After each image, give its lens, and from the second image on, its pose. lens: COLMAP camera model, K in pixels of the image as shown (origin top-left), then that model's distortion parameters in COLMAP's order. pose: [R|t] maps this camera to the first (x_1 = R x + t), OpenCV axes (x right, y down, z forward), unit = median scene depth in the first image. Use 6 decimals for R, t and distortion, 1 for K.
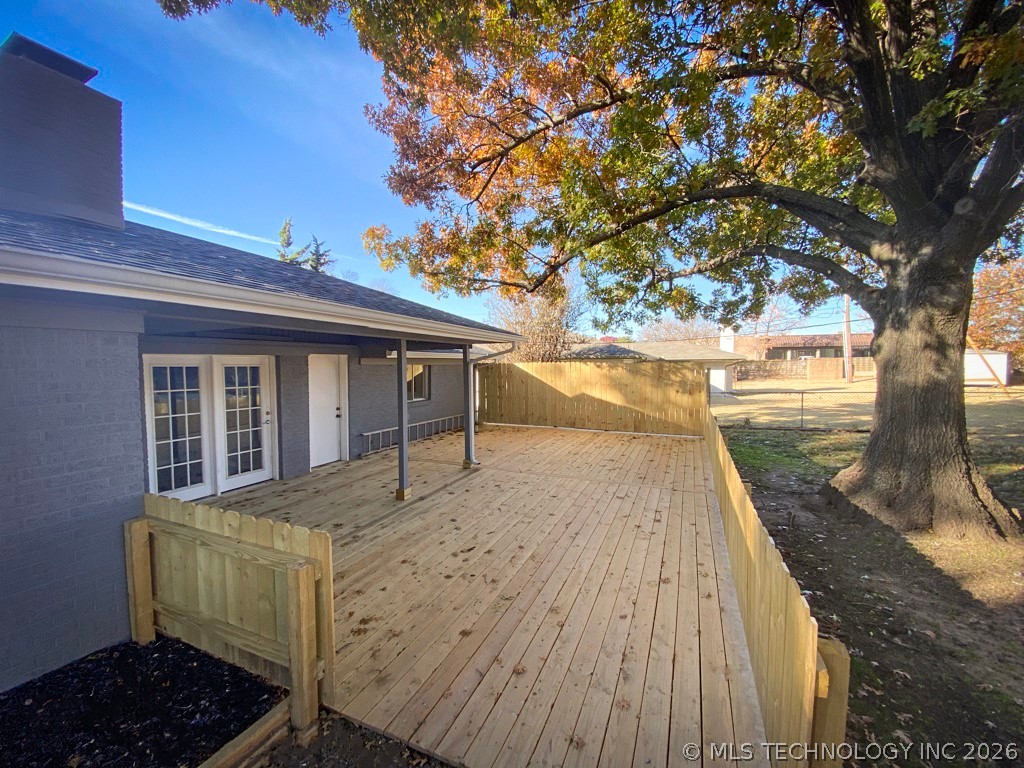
lens RADIAL K [[418.4, 0, 512.0], [0, 418.4, 384.0], [0, 0, 1]] dist [0.024073, -0.025372]
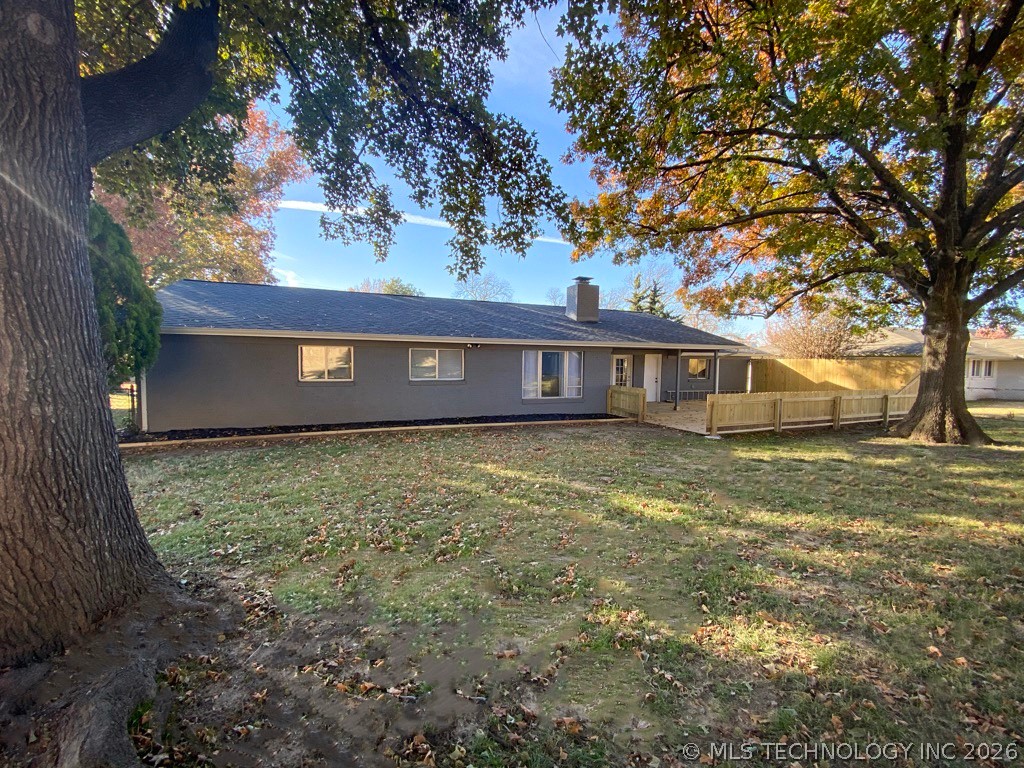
lens RADIAL K [[418.4, 0, 512.0], [0, 418.4, 384.0], [0, 0, 1]] dist [0.024073, -0.025372]
pose [[0.725622, 0.056203, -0.685794, 0.411752], [-0.046779, 0.998382, 0.032325, 0.039708], [0.686501, 0.008625, 0.727077, -0.847784]]
